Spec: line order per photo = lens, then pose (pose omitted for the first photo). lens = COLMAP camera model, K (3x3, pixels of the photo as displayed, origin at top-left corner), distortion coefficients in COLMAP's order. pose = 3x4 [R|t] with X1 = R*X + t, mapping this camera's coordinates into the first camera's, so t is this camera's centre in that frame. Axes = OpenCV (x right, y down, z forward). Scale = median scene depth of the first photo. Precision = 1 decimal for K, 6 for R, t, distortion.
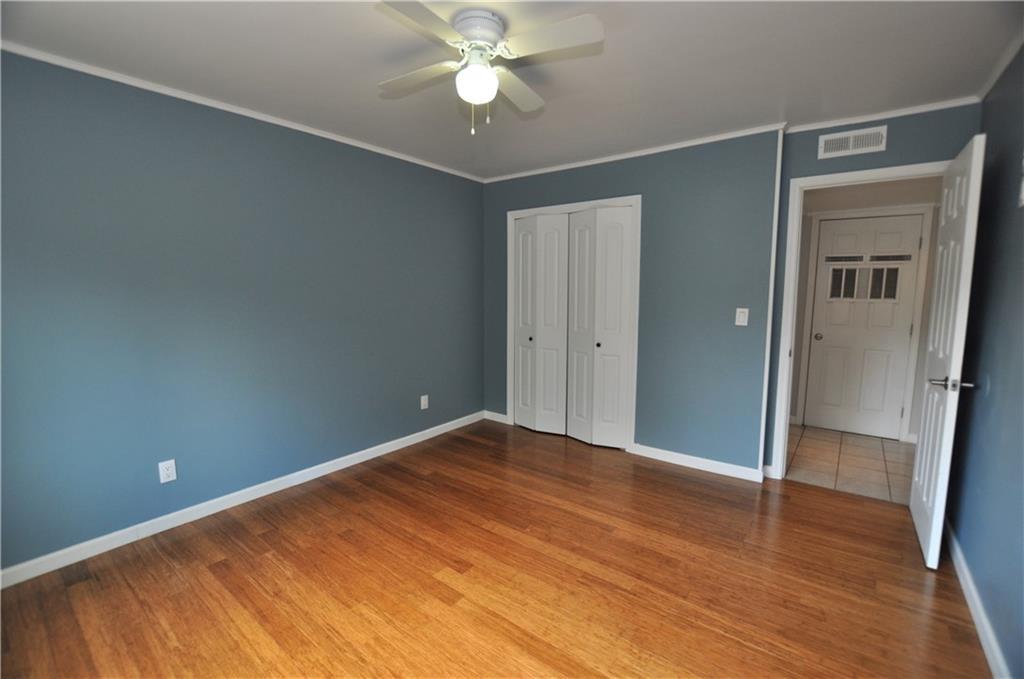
lens RADIAL K [[449.3, 0, 504.6], [0, 449.3, 343.4], [0, 0, 1]] dist [-0.001033, 0.000027]
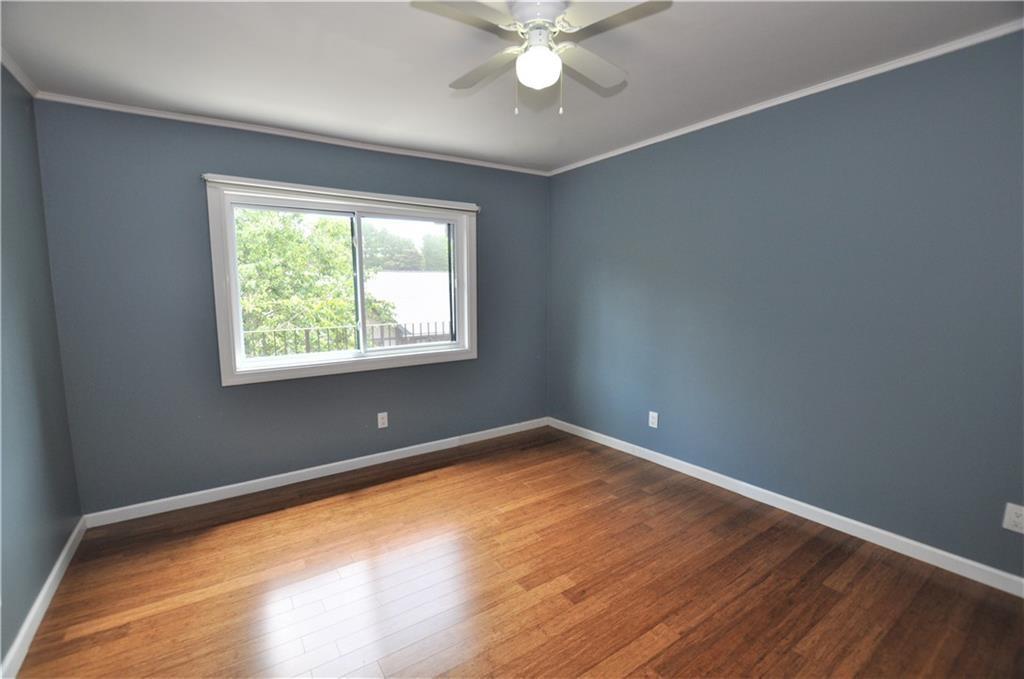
lens RADIAL K [[449.3, 0, 504.1], [0, 449.3, 332.8], [0, 0, 1]] dist [-0.001033, 0.000027]
pose [[-0.297661, 0.092065, -0.950222, 0.669119], [-0.105179, 0.986117, 0.128490, -0.104100], [0.948860, 0.138190, -0.283845, 0.940756]]
